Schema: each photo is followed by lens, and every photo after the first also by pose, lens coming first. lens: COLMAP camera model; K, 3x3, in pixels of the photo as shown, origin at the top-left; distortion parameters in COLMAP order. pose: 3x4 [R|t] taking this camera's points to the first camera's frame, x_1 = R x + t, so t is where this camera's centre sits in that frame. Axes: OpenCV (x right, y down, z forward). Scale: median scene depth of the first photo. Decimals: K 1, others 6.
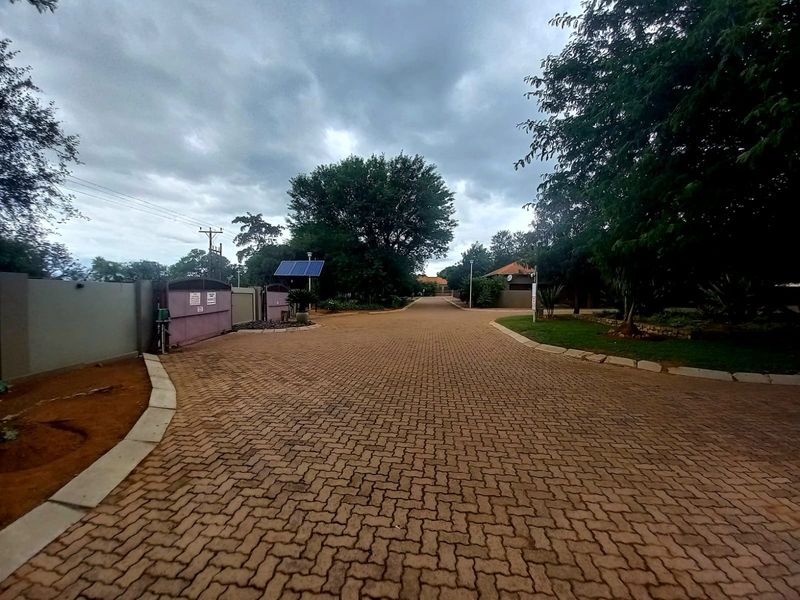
lens RADIAL K [[316.7, 0, 400.0], [0, 316.7, 300.0], [0, 0, 1]] dist [0.000978, -0.010999]
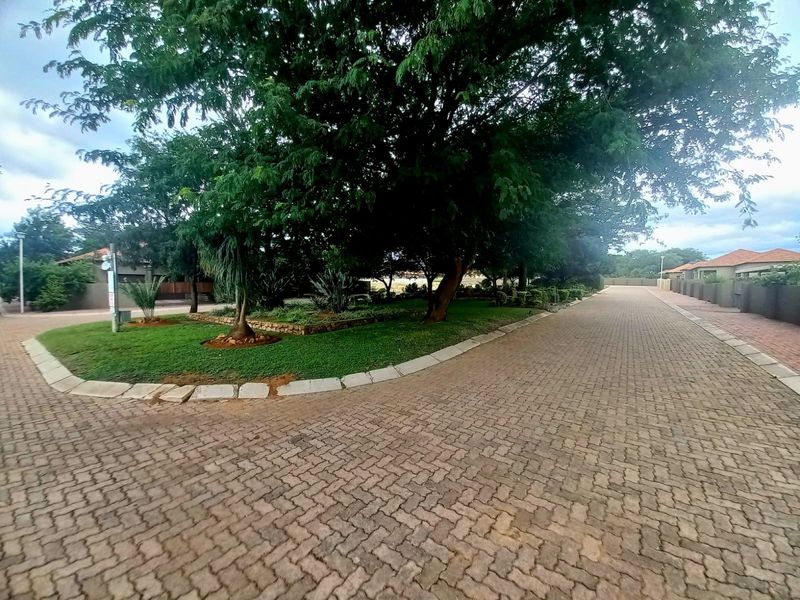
lens RADIAL K [[316.7, 0, 400.0], [0, 316.7, 300.0], [0, 0, 1]] dist [0.000978, -0.010999]
pose [[0.516832, -0.041602, 0.855075, 0.243429], [0.023528, 0.999132, 0.034390, -0.003900], [-0.855763, 0.002344, 0.517362, 0.241131]]
